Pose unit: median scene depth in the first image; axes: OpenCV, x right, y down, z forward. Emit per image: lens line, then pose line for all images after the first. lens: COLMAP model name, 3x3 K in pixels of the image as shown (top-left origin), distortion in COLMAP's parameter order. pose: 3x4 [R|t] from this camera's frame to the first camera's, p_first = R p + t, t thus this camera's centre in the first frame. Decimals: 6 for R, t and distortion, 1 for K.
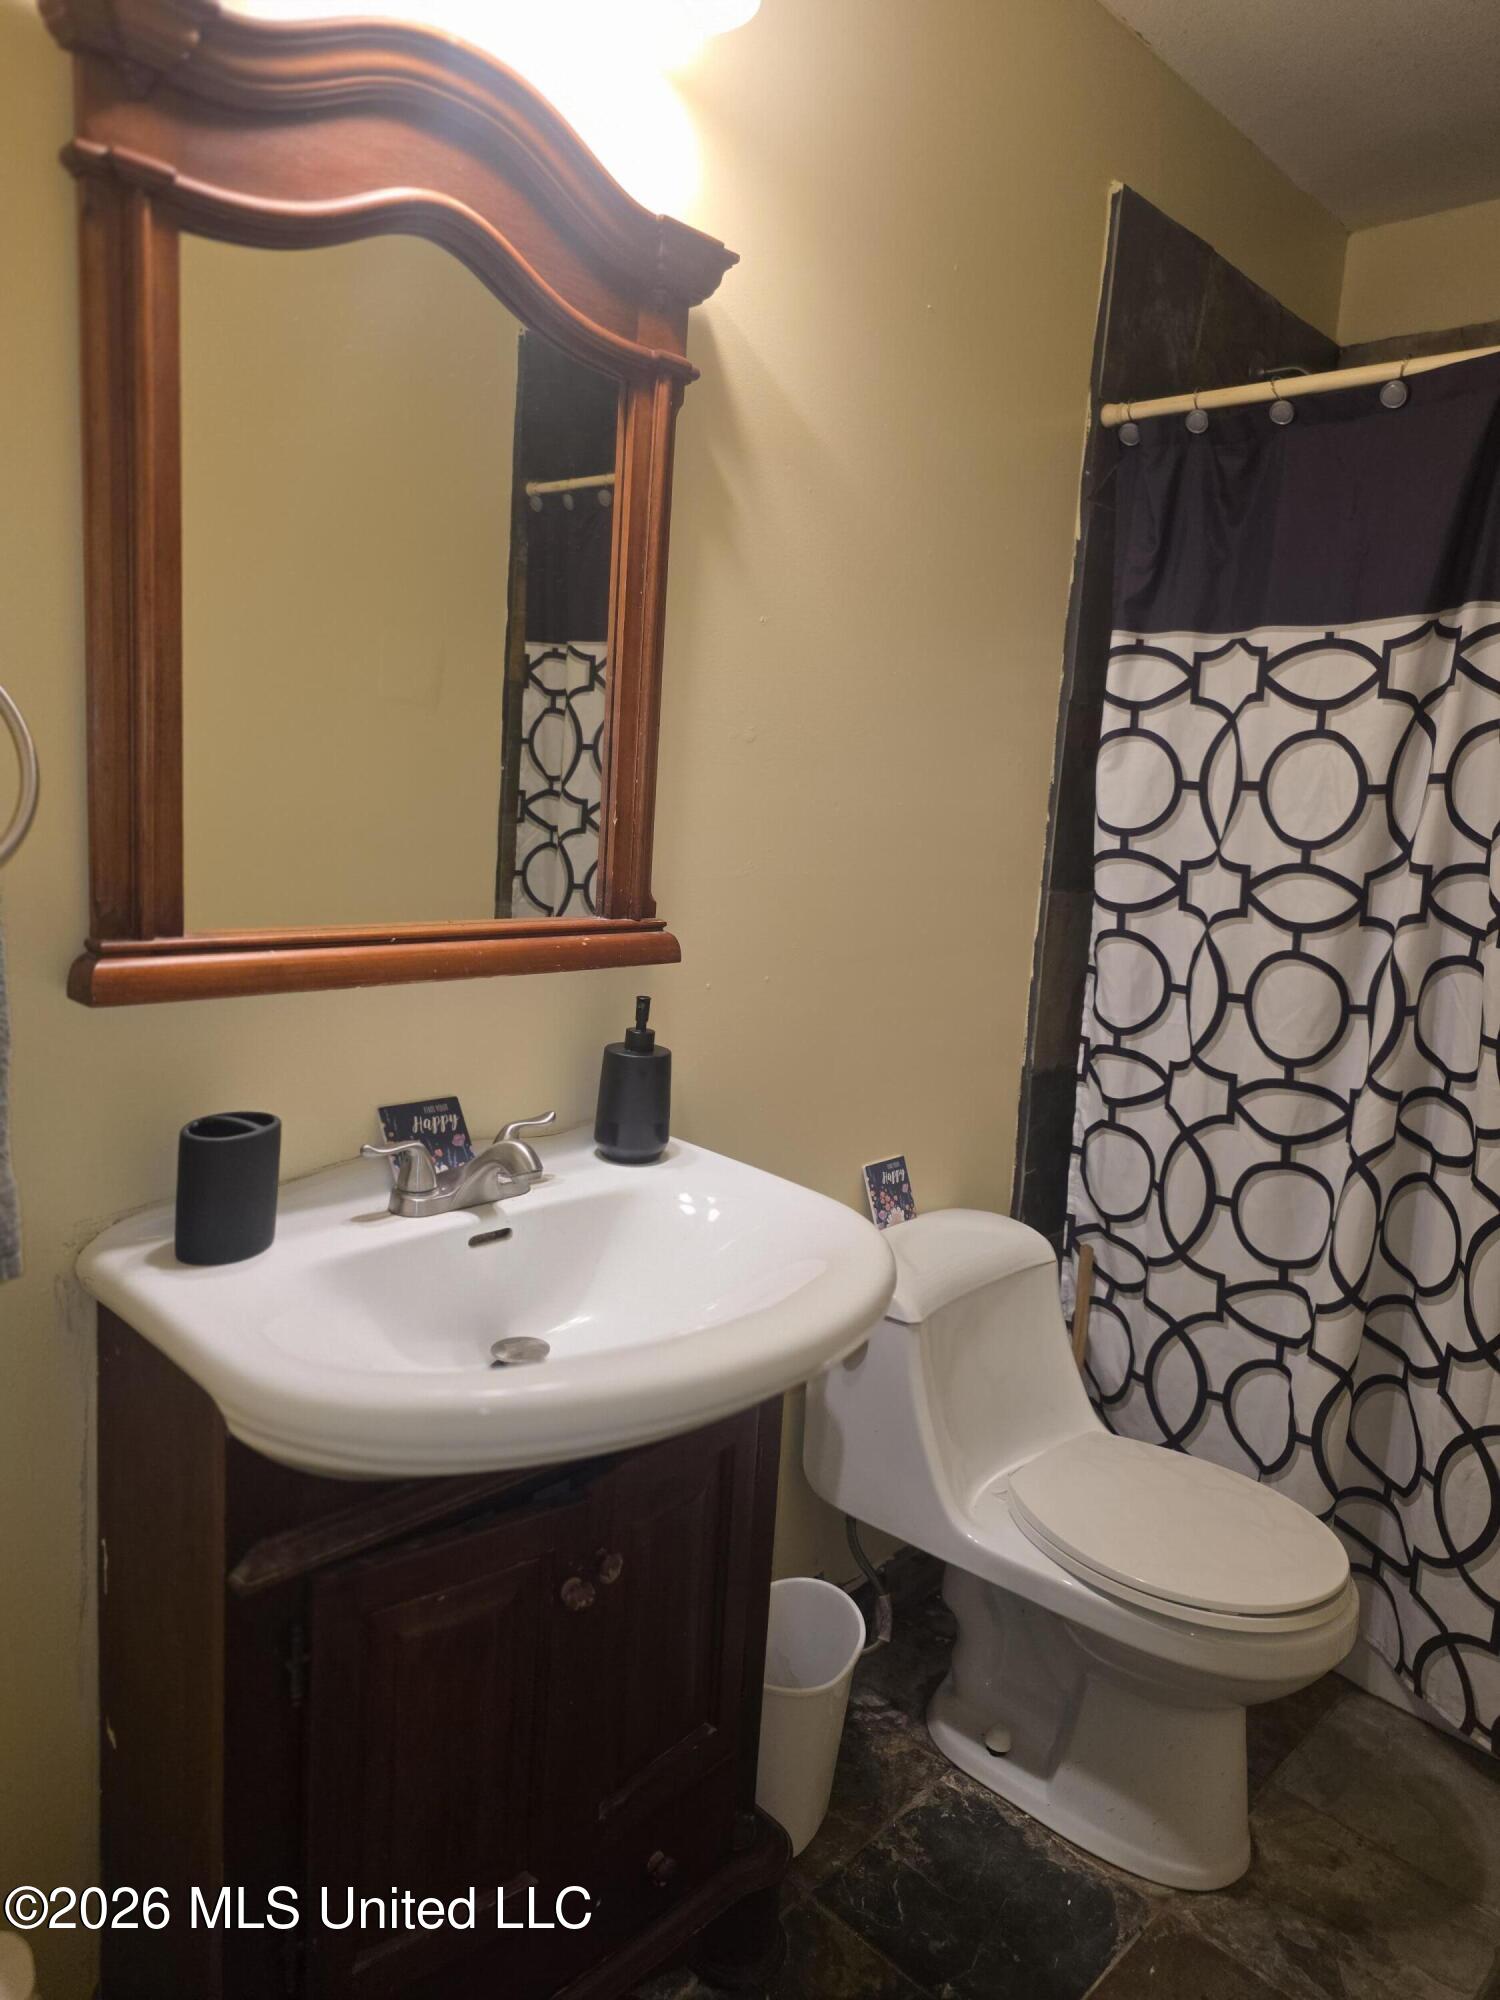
lens RADIAL K [[1318.5, 0, 751.4], [0, 1318.5, 985.2], [0, 0, 1]] dist [0.052123, -0.037138]
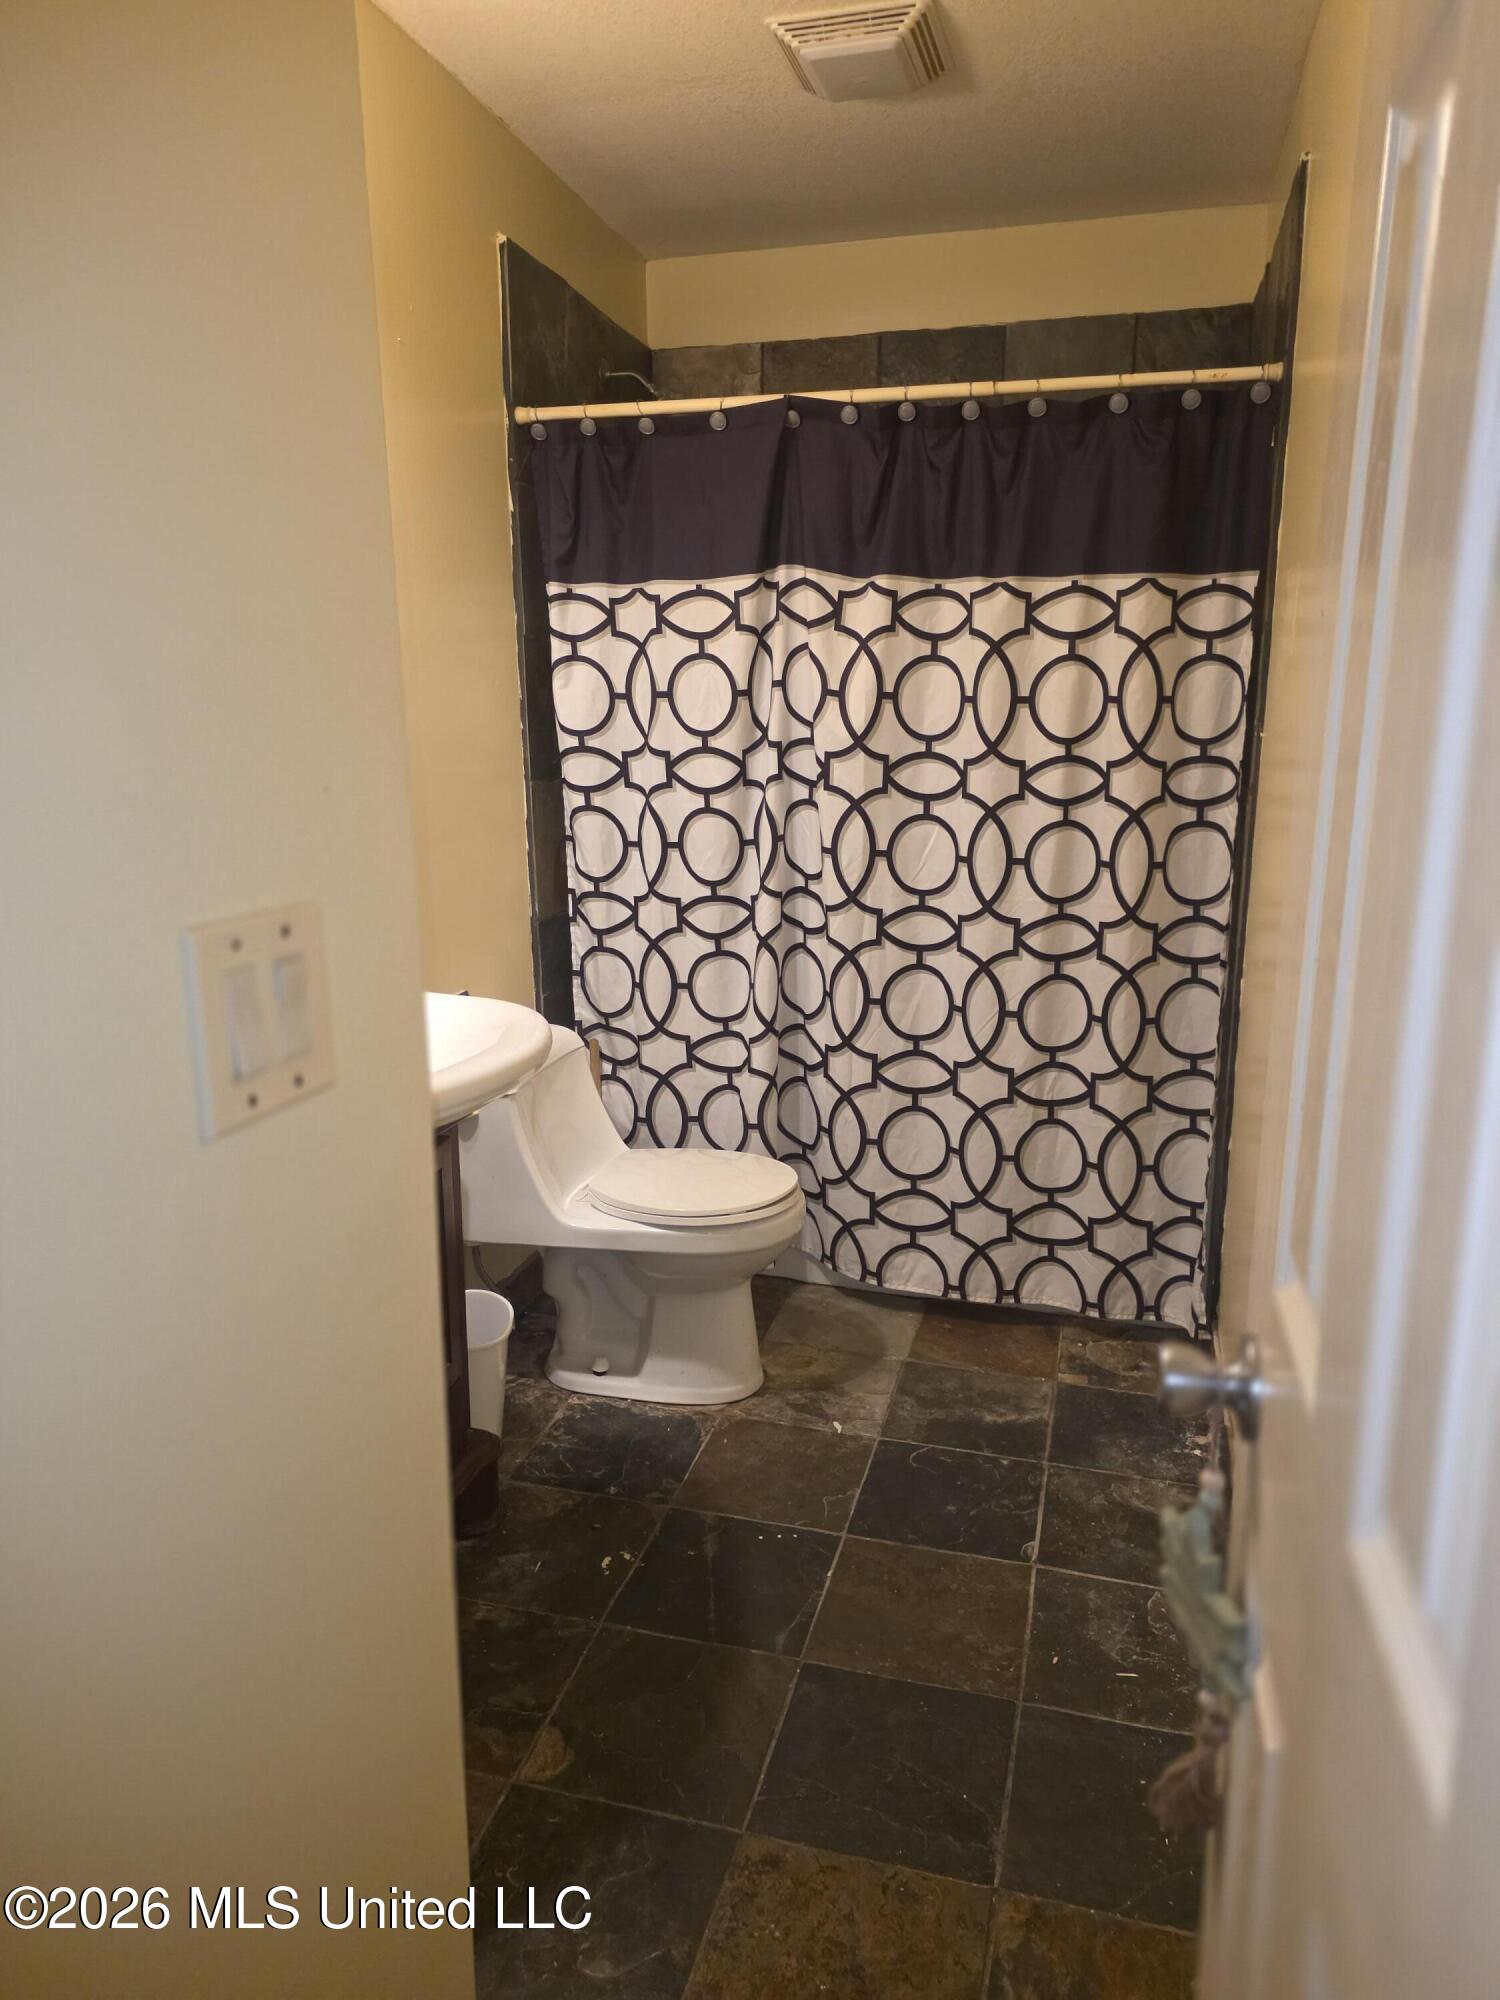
lens RADIAL K [[1337.4, 0, 748.5], [0, 1337.4, 1013.3], [0, 0, 1]] dist [0.167826, -0.277420]
pose [[0.872772, -0.166416, 0.458884, -0.270507], [0.130597, 0.985428, 0.108980, 0.042646], [-0.470333, -0.035186, 0.881787, -0.343875]]
